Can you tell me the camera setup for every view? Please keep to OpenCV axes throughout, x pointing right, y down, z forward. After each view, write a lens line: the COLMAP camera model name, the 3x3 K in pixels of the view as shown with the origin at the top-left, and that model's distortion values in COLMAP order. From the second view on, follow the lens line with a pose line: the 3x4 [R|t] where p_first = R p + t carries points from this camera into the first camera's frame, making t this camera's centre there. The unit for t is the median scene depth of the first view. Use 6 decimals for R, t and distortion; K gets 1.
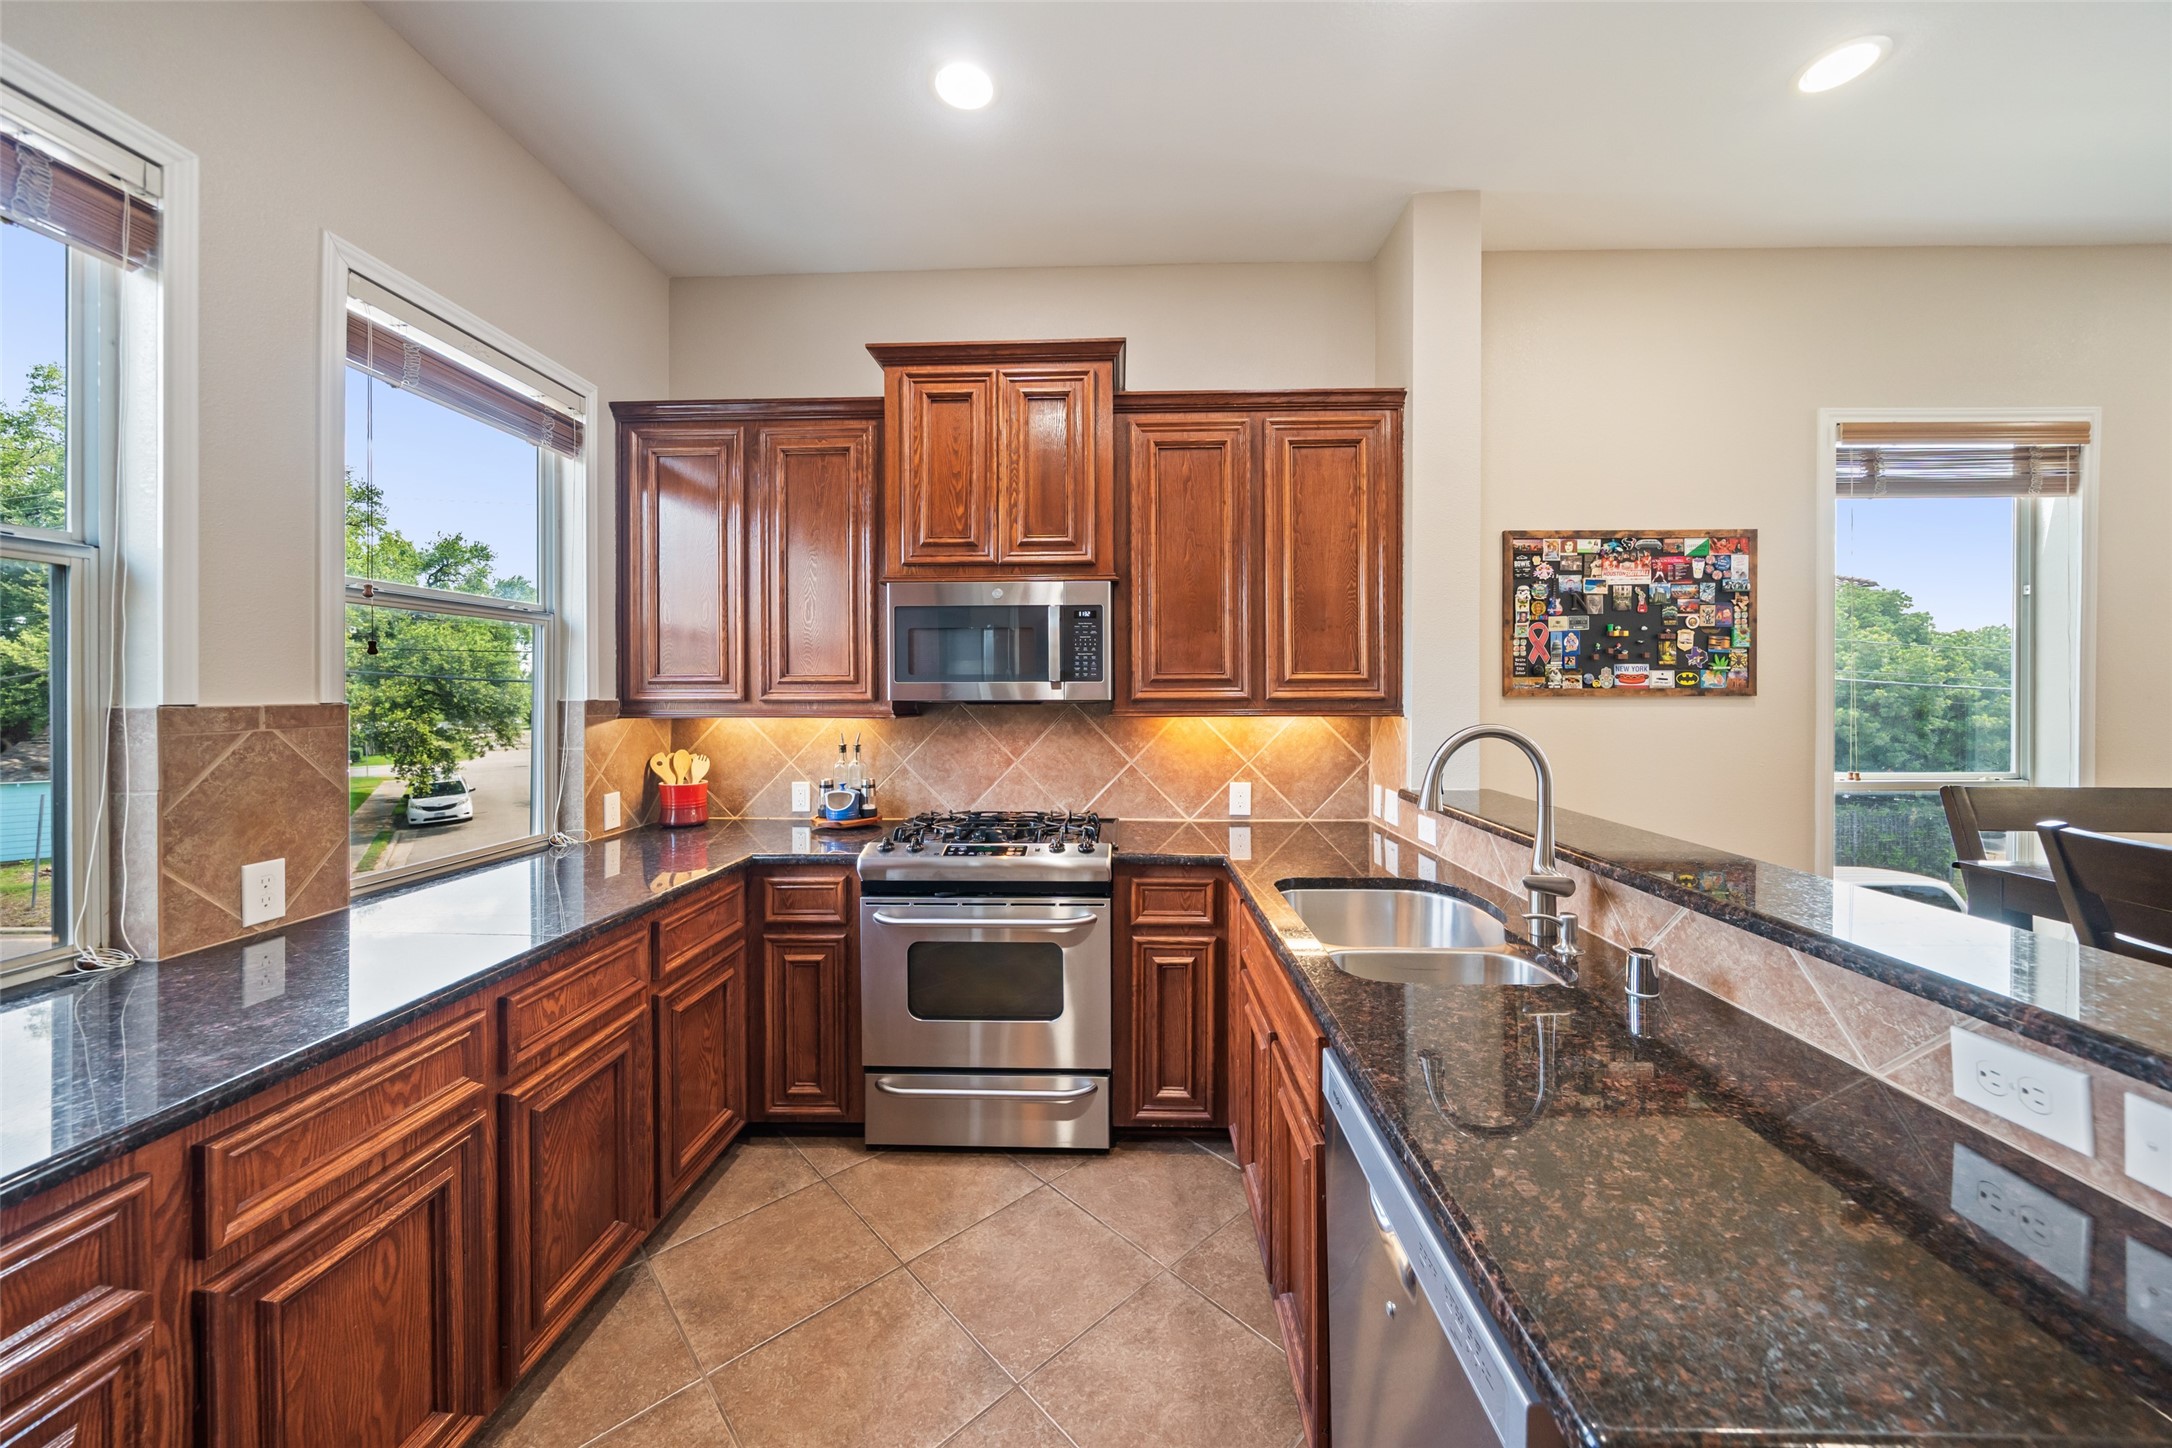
lens RADIAL K [[771.8, 0, 1091.3], [0, 771.8, 691.3], [0, 0, 1]] dist [-0.005599, 0.000043]
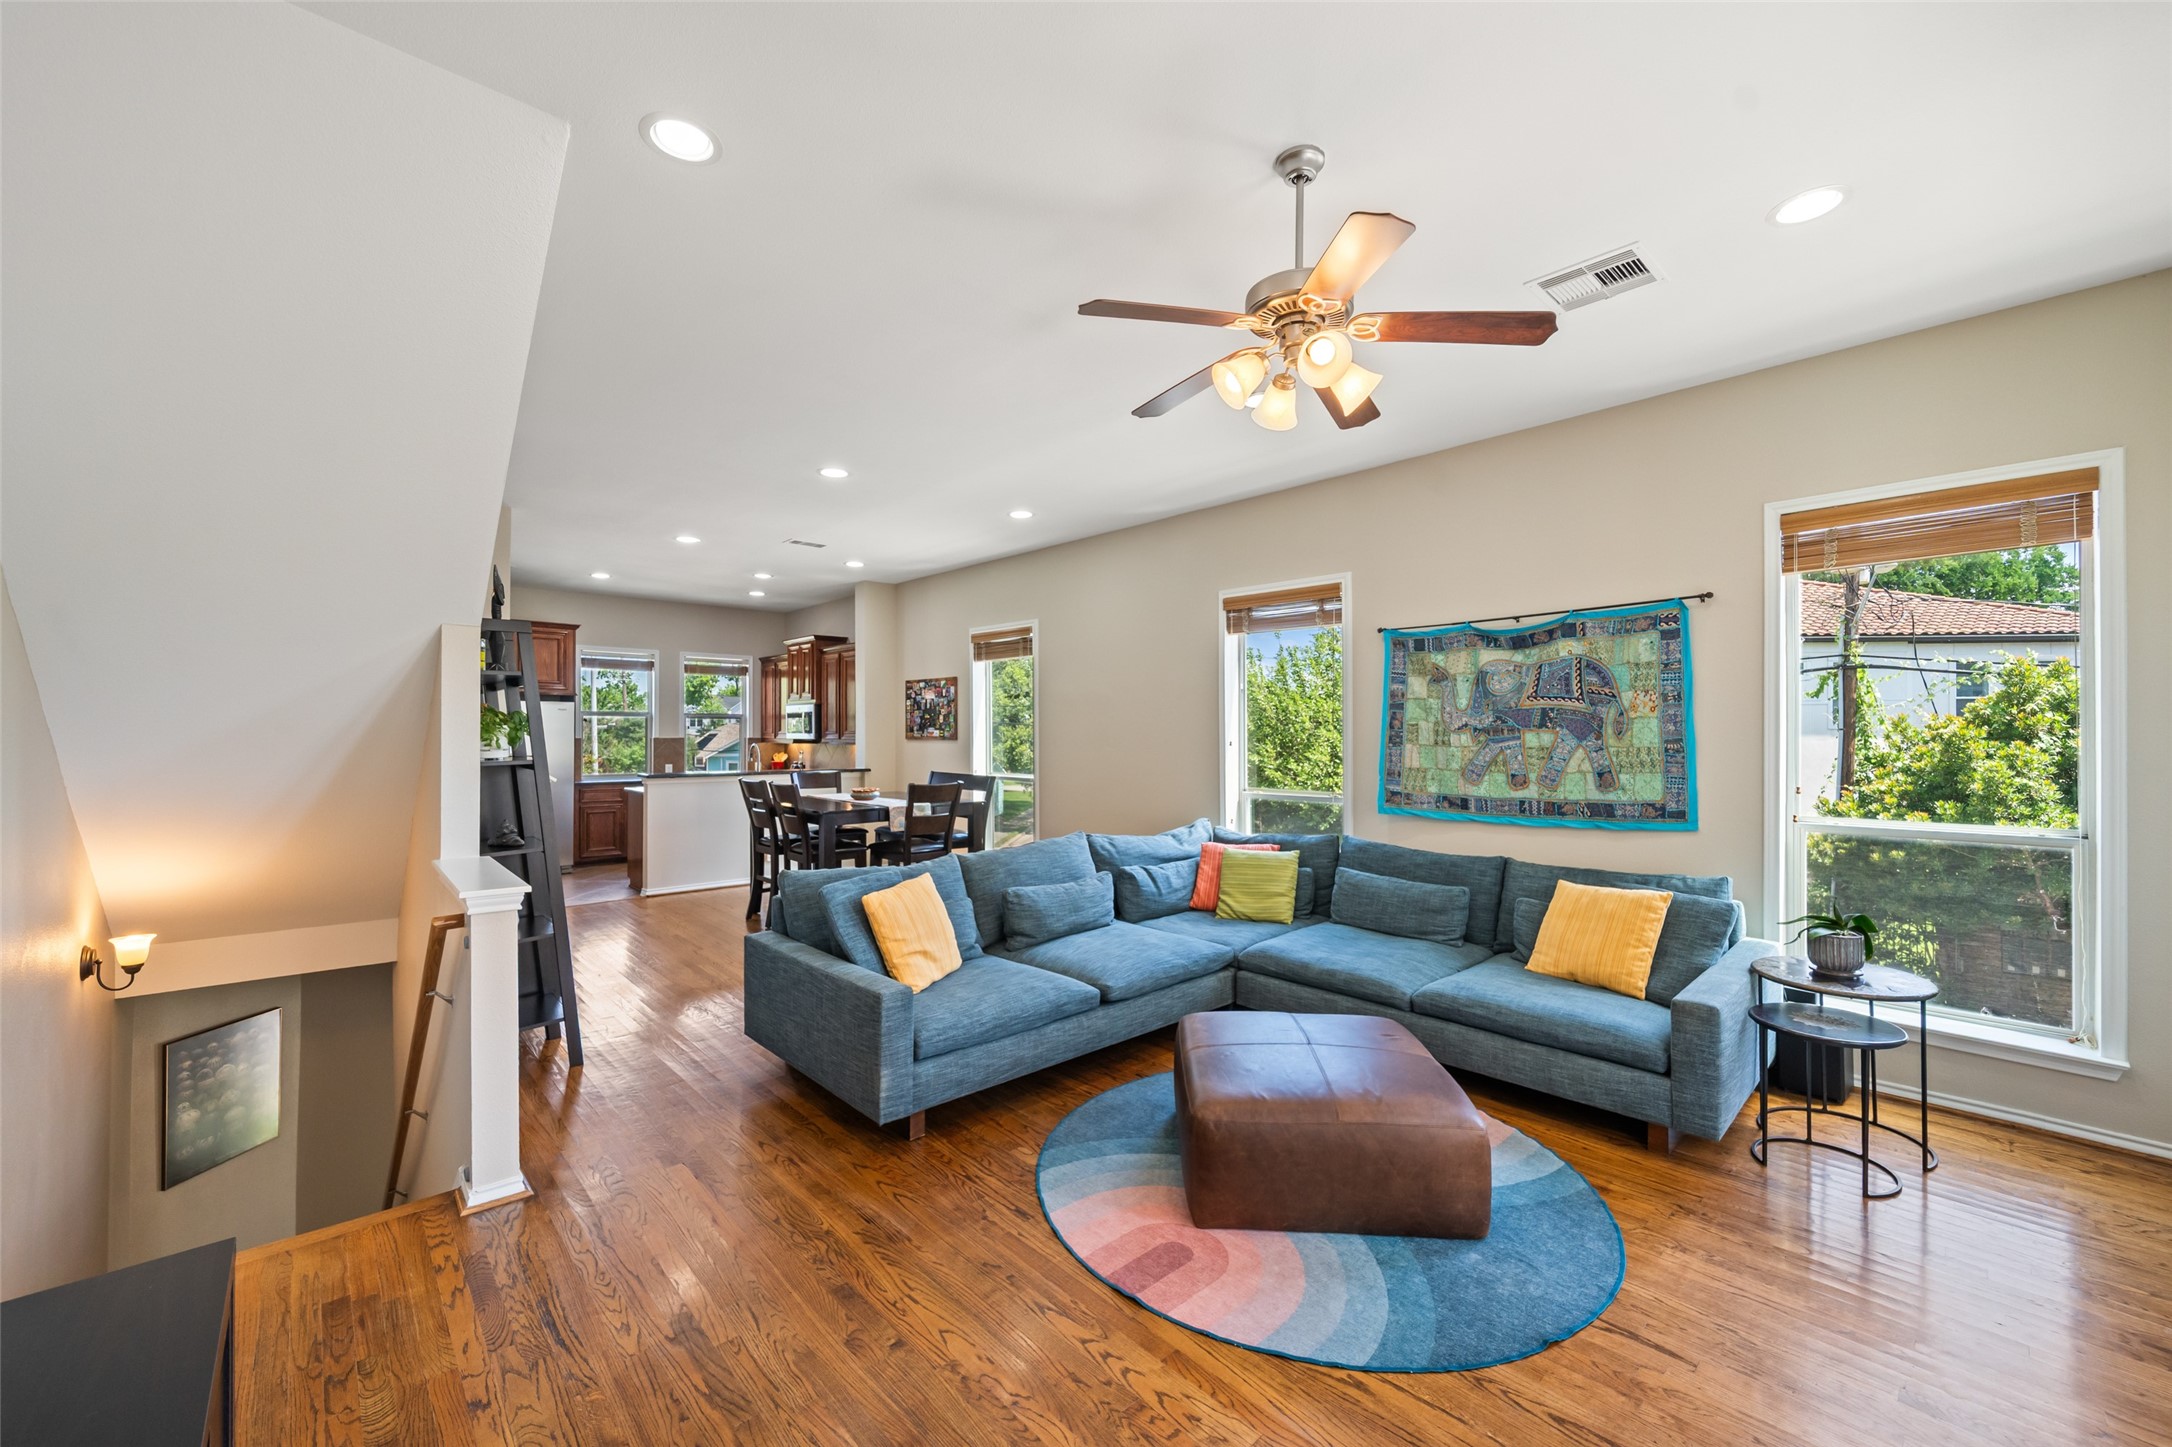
lens RADIAL K [[836.8, 0, 1070.4], [0, 836.8, 731.6], [0, 0, 1]] dist [-0.002171, 0.000251]
pose [[0.698426, 0.003629, -0.715673, 3.444856], [-0.005640, 0.999984, -0.000434, -0.025353], [0.715660, 0.004340, 0.698435, -0.776718]]
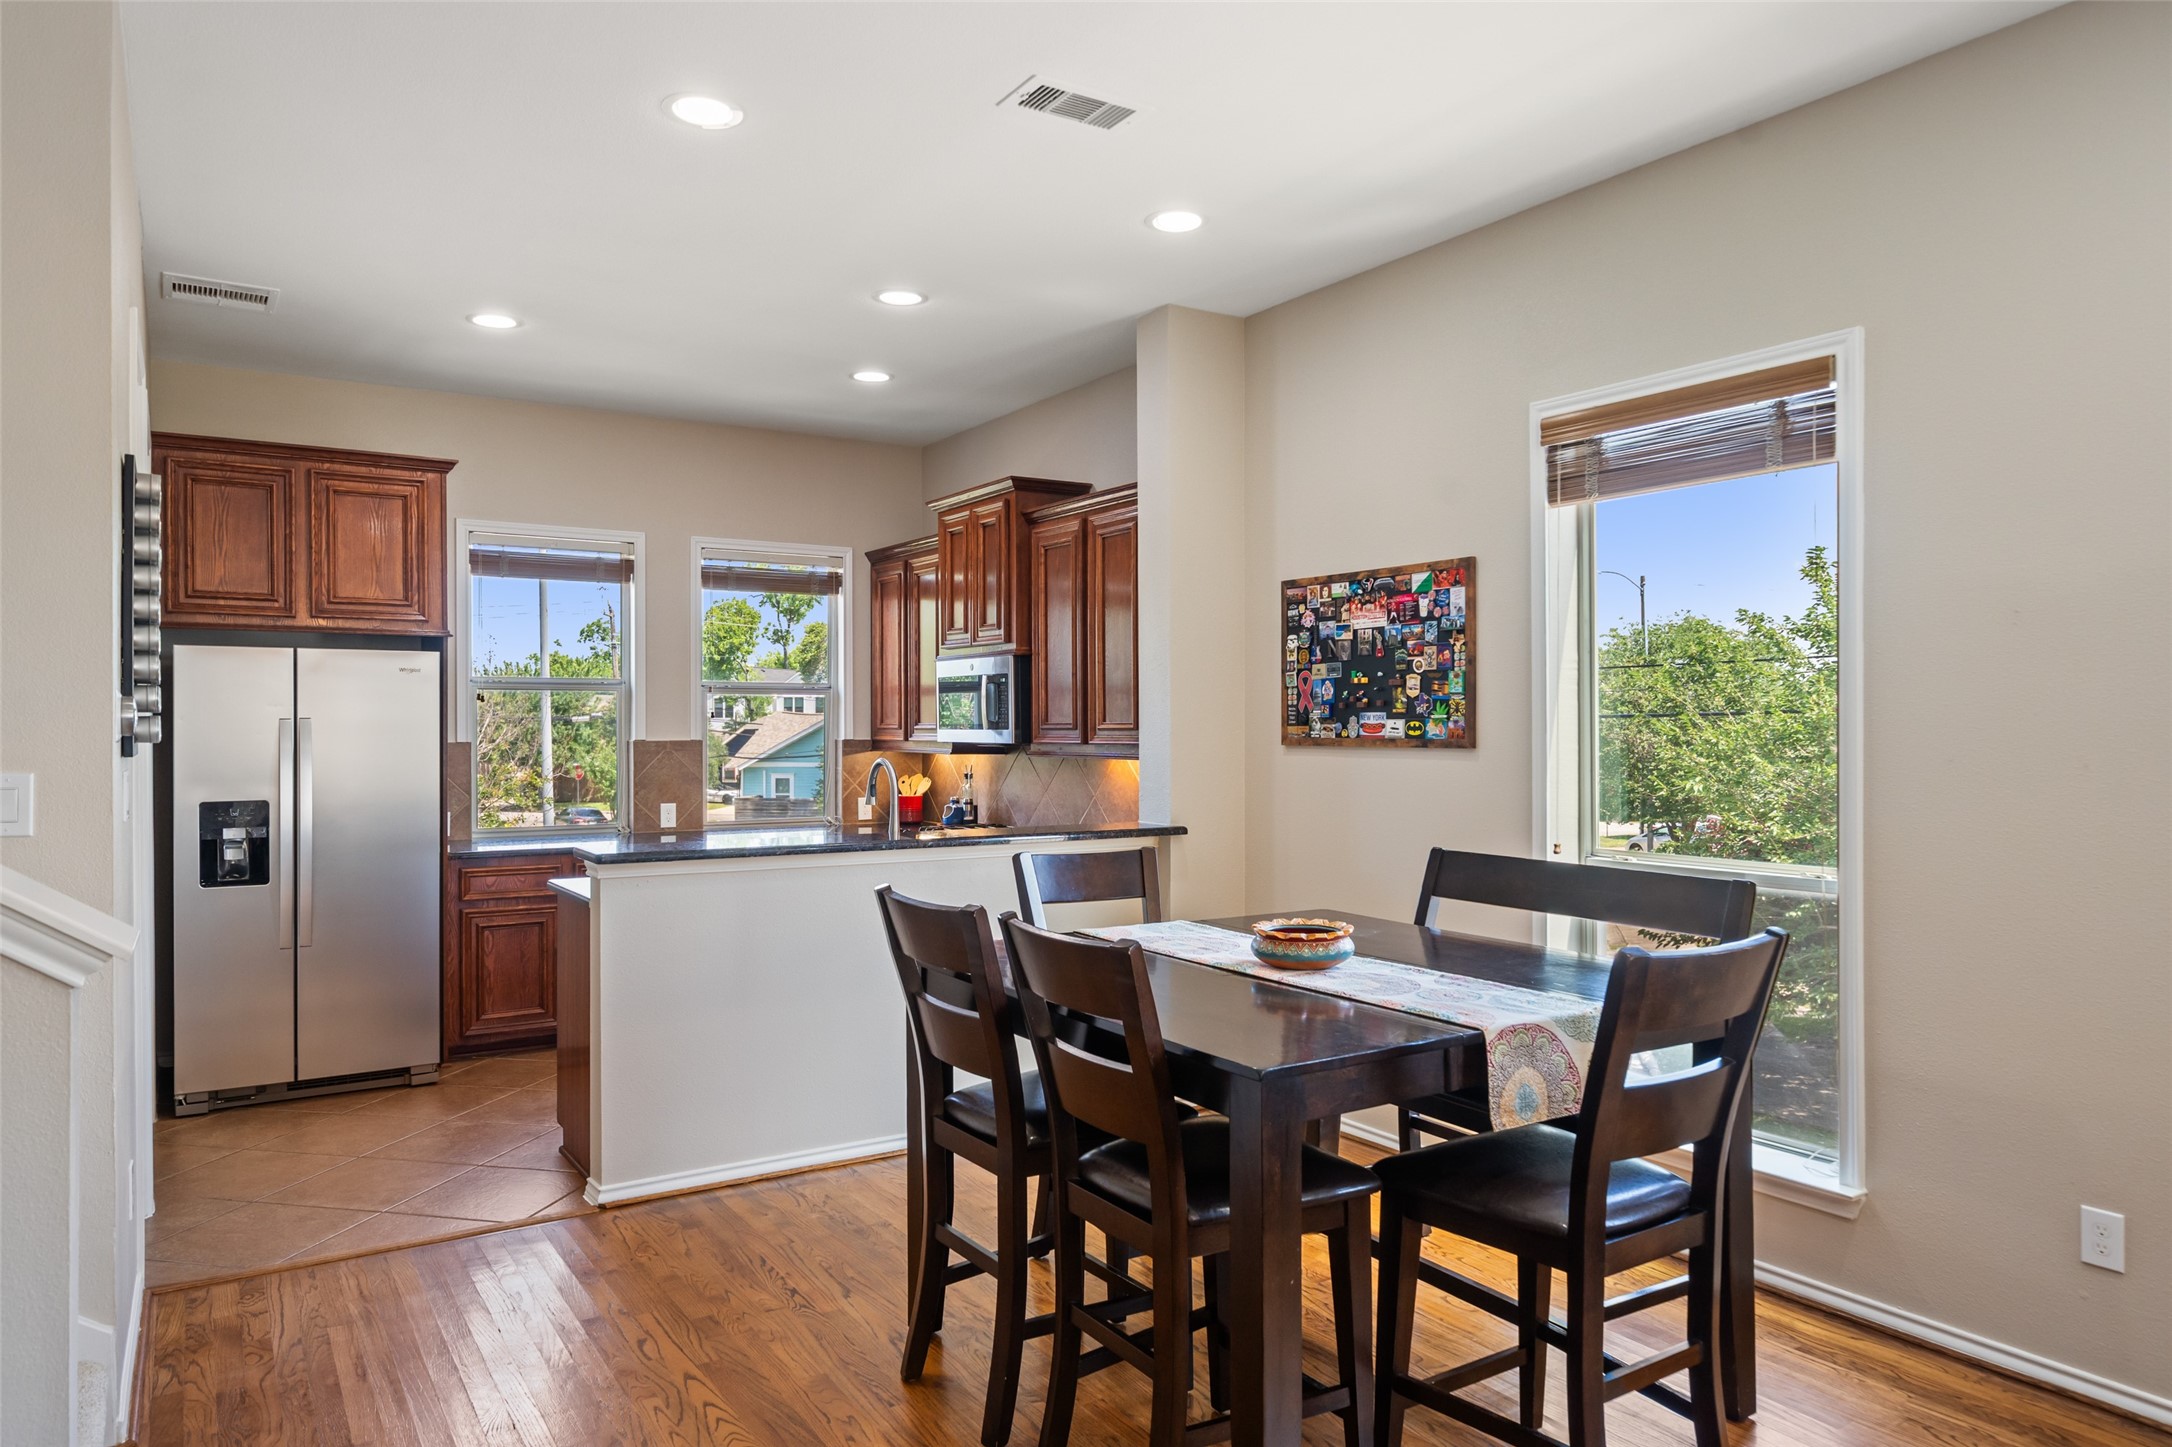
lens RADIAL K [[1384.6, 0, 1082.3], [0, 1384.6, 737.4], [0, 0, 1]] dist [-0.002403, 0.003285]
pose [[0.569587, 0.008835, -0.821884, 2.056033], [-0.001532, 0.999952, 0.009688, -0.022324], [0.821930, -0.004259, 0.569573, -0.275918]]
